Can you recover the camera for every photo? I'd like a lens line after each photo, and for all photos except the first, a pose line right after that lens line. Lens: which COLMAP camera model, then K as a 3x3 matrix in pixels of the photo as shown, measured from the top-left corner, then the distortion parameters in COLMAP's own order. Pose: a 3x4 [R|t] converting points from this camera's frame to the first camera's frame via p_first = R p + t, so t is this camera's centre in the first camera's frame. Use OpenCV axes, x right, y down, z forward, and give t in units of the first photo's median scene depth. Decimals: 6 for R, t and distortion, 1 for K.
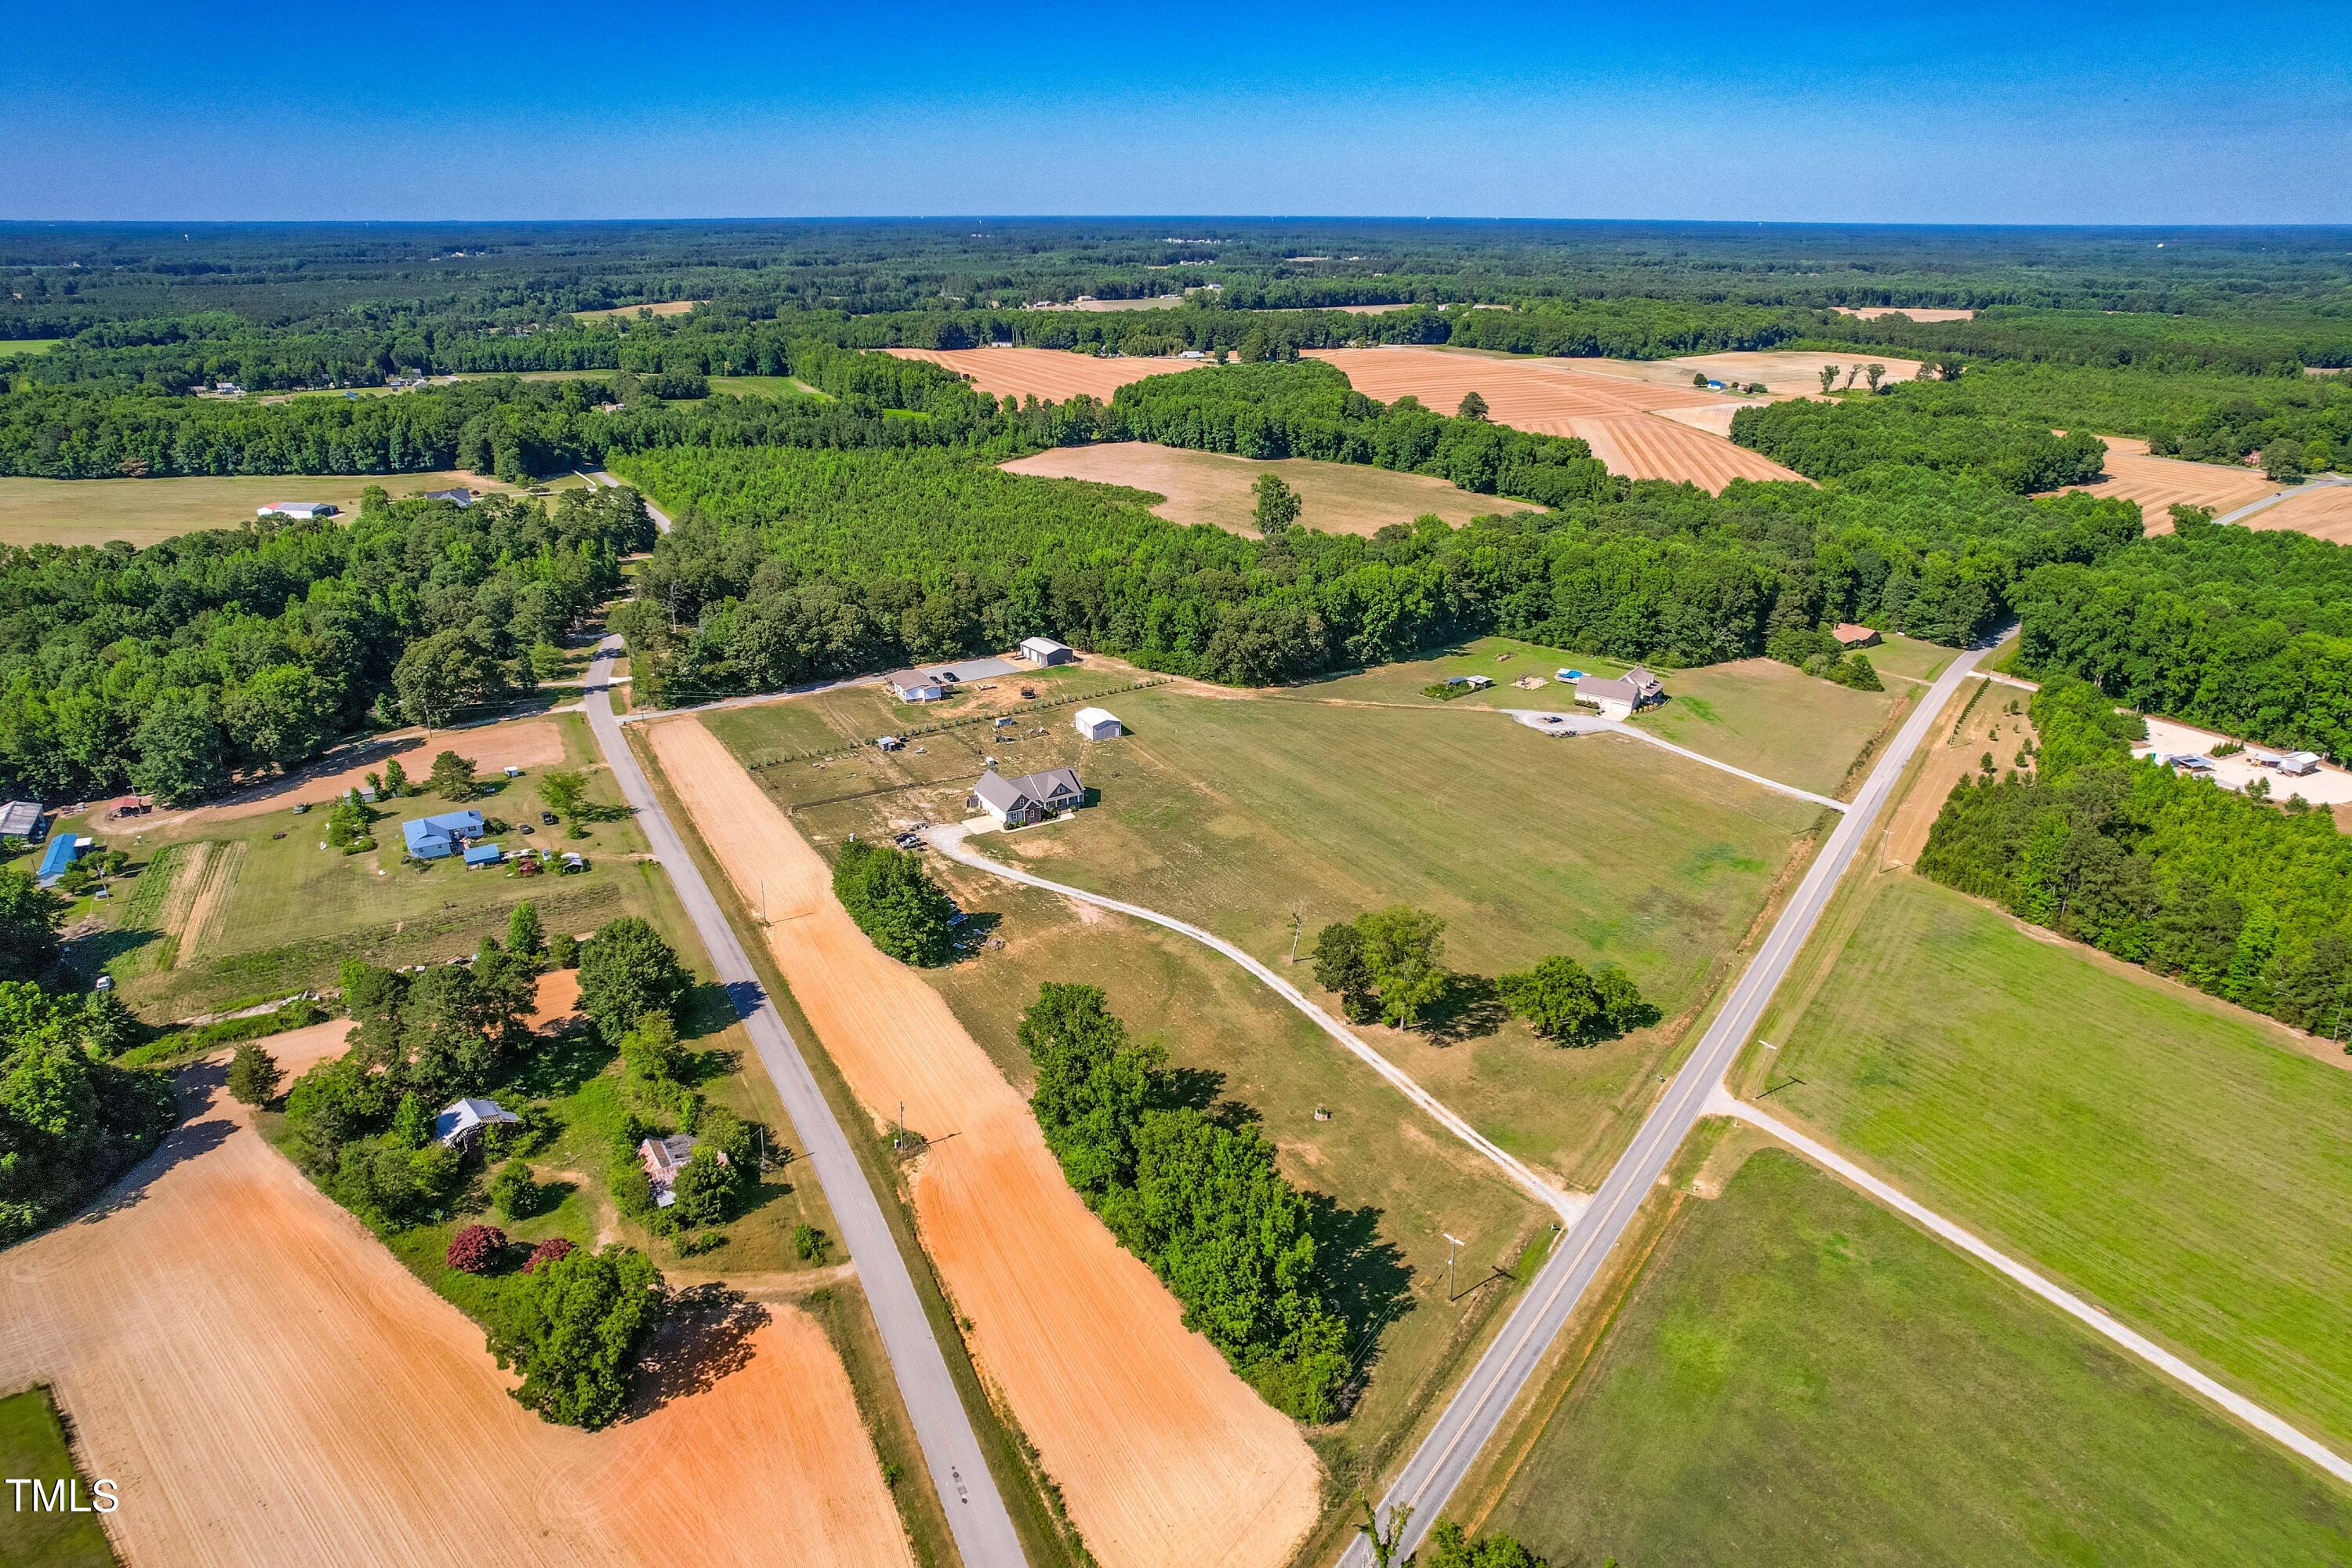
lens RADIAL K [[1501.3, 0, 1190.2], [0, 1501.3, 778.5], [0, 0, 1]] dist [-0.071232, 0.062082]
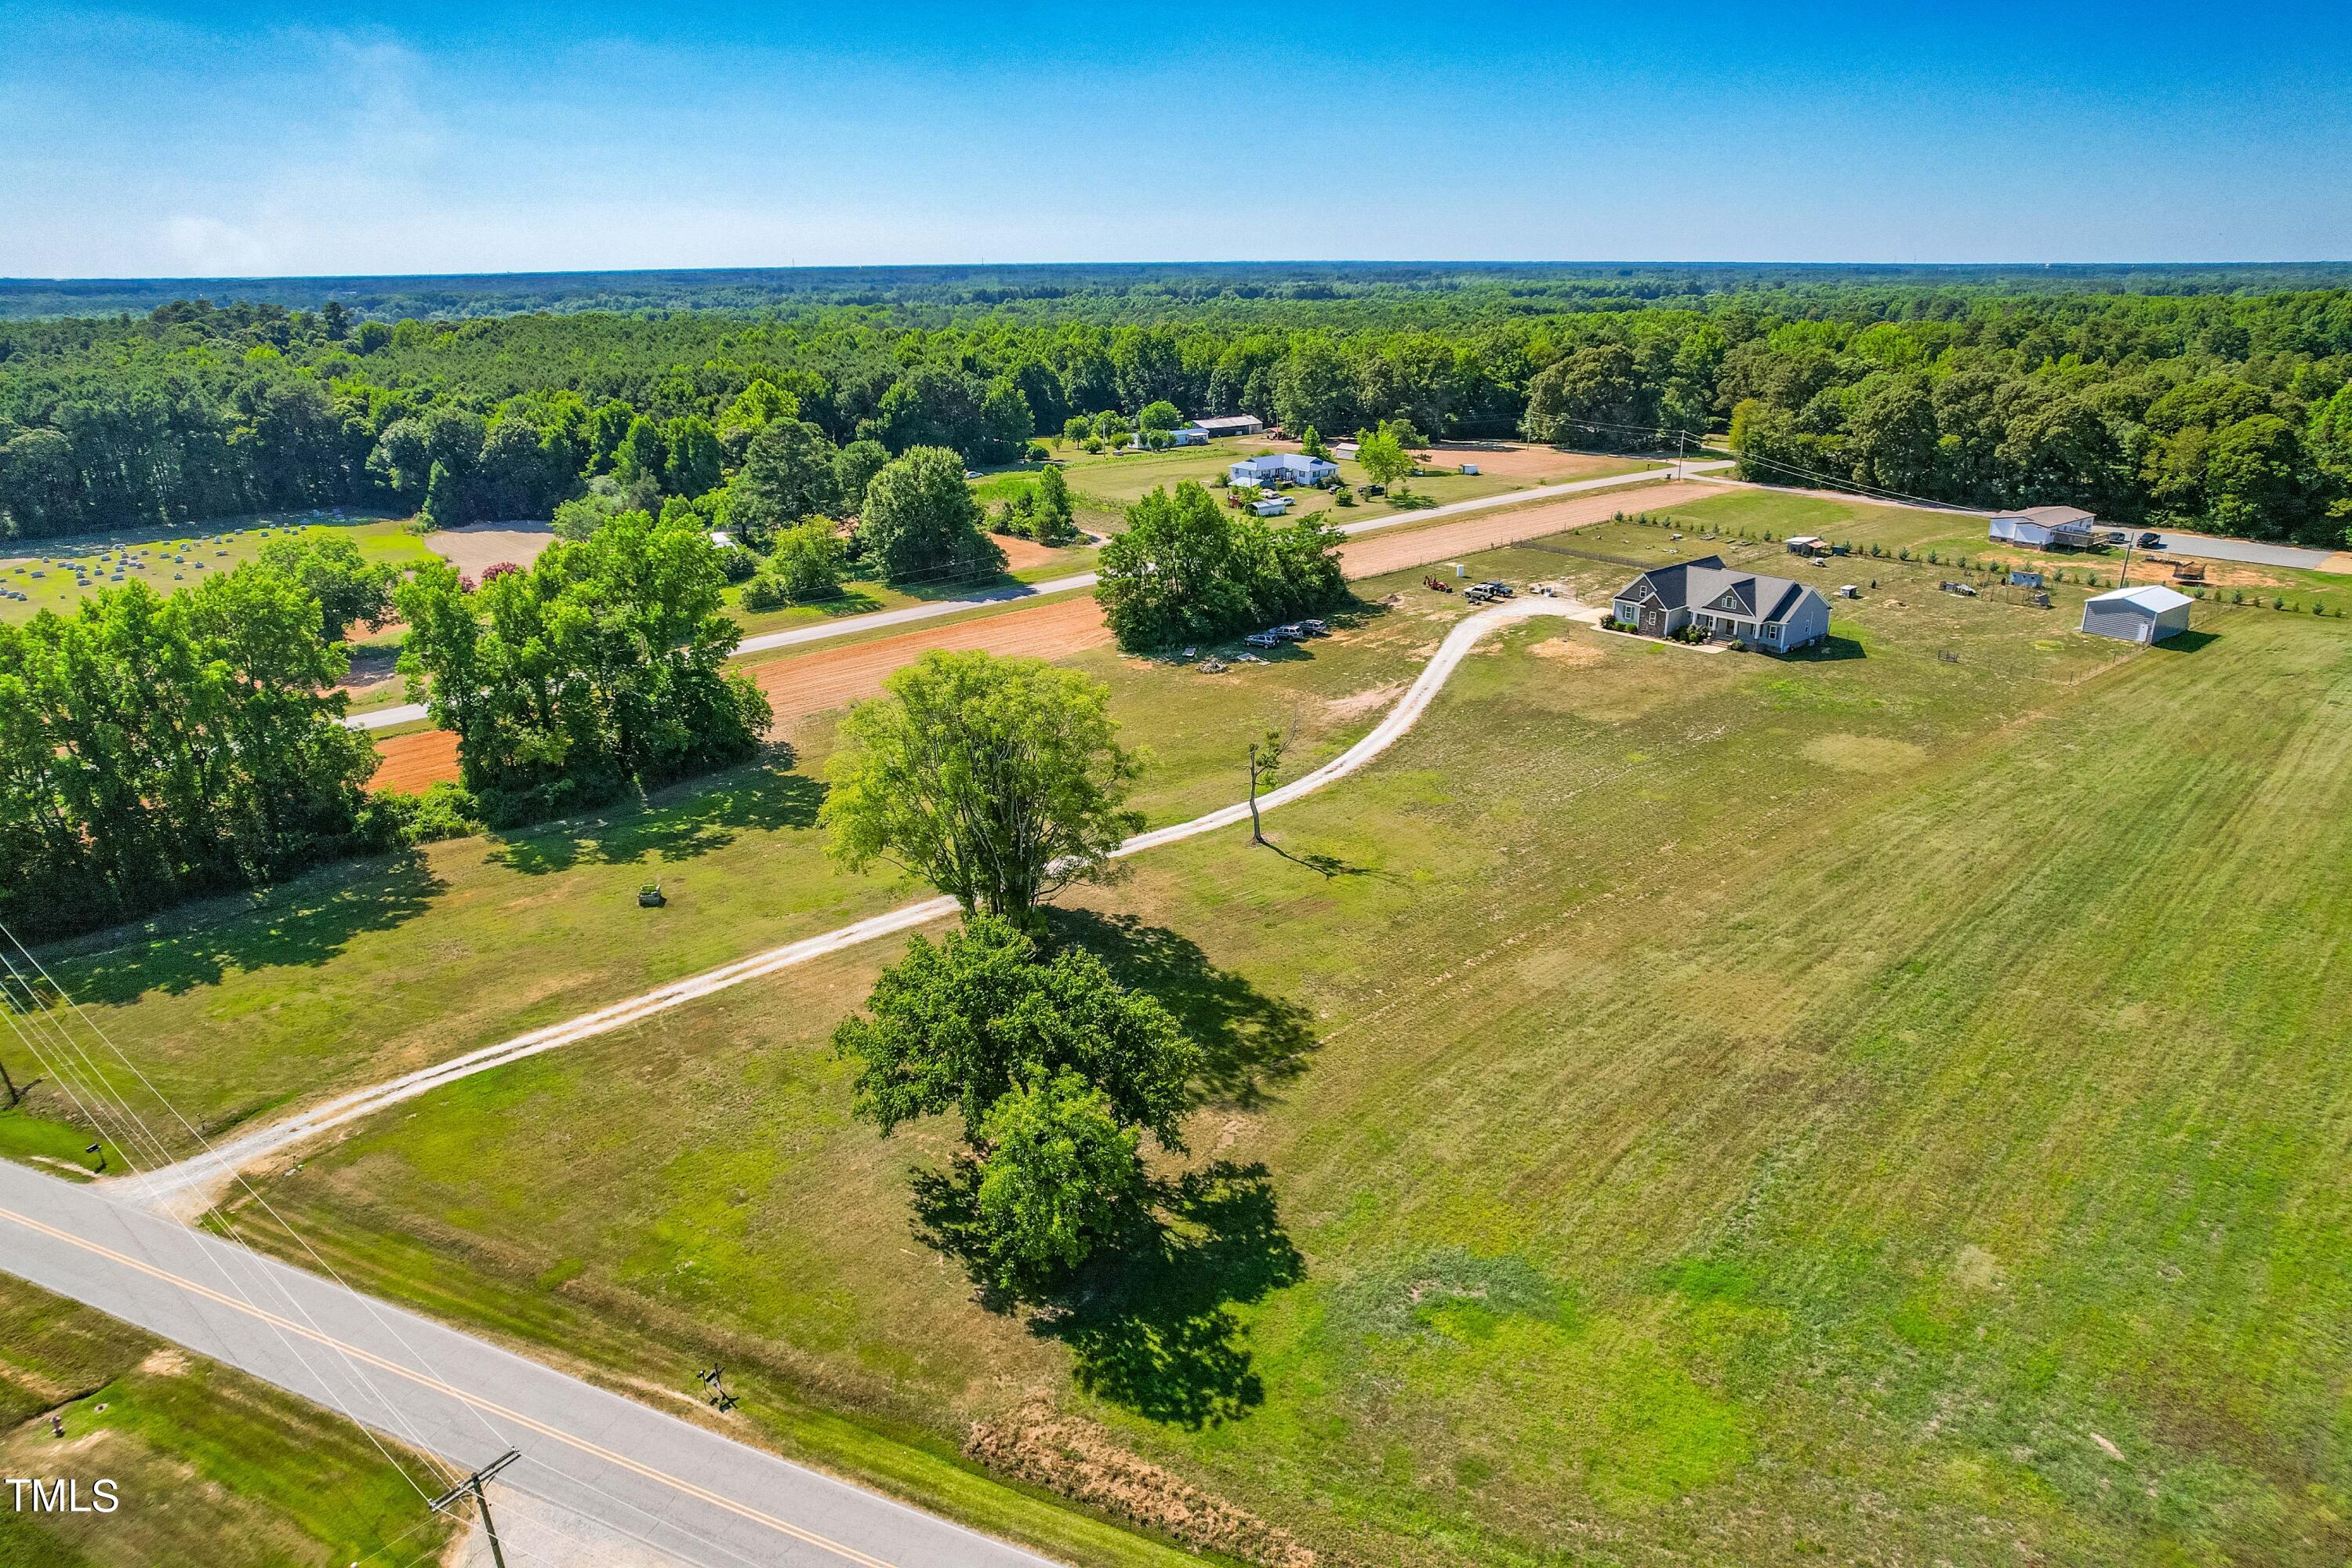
lens RADIAL K [[1501.3, 0, 1182.6], [0, 1501.3, 790.2], [0, 0, 1]] dist [-0.071232, 0.062082]
pose [[0.171882, 0.328232, -0.928827, 0.348340], [-0.346786, 0.902668, 0.254814, 0.000570], [0.922061, 0.278306, 0.268978, 0.616005]]
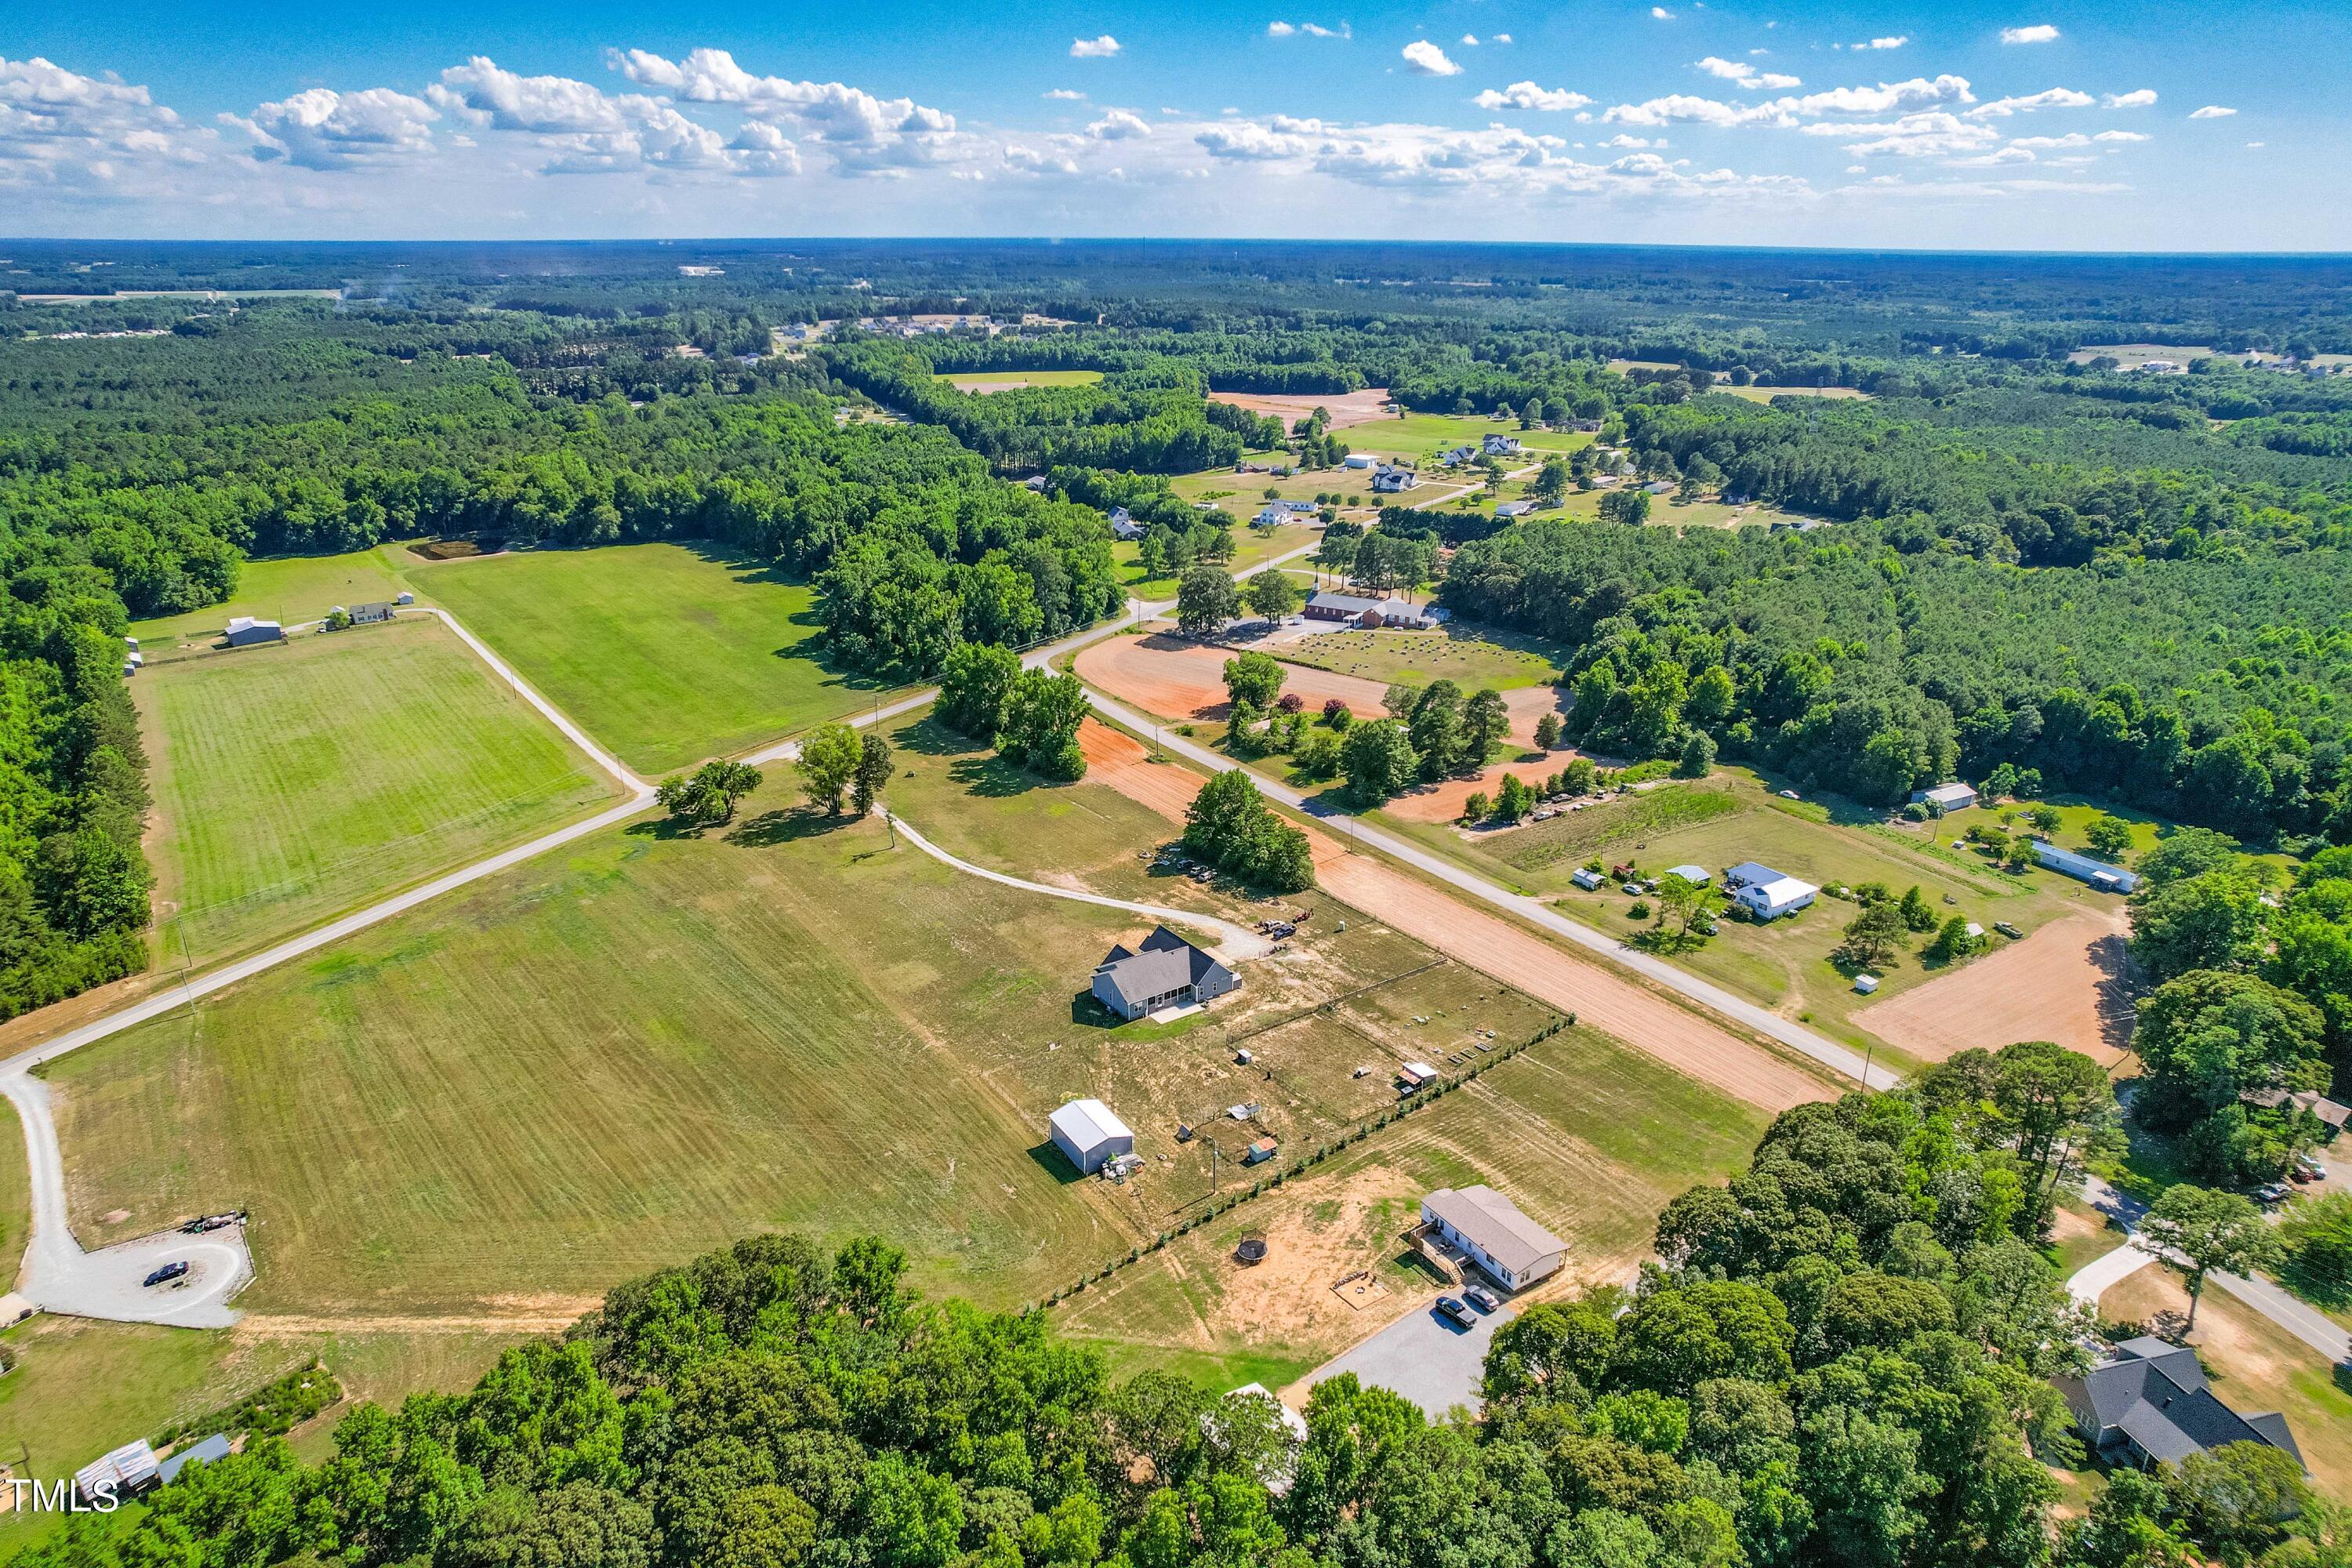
lens RADIAL K [[1501.3, 0, 1187.9], [0, 1501.3, 782.2], [0, 0, 1]] dist [-0.071232, 0.062082]
pose [[-0.997566, 0.017494, -0.067498, -0.062868], [-0.031531, 0.750211, 0.660447, -0.519417], [0.062191, 0.660967, -0.747833, 1.357961]]
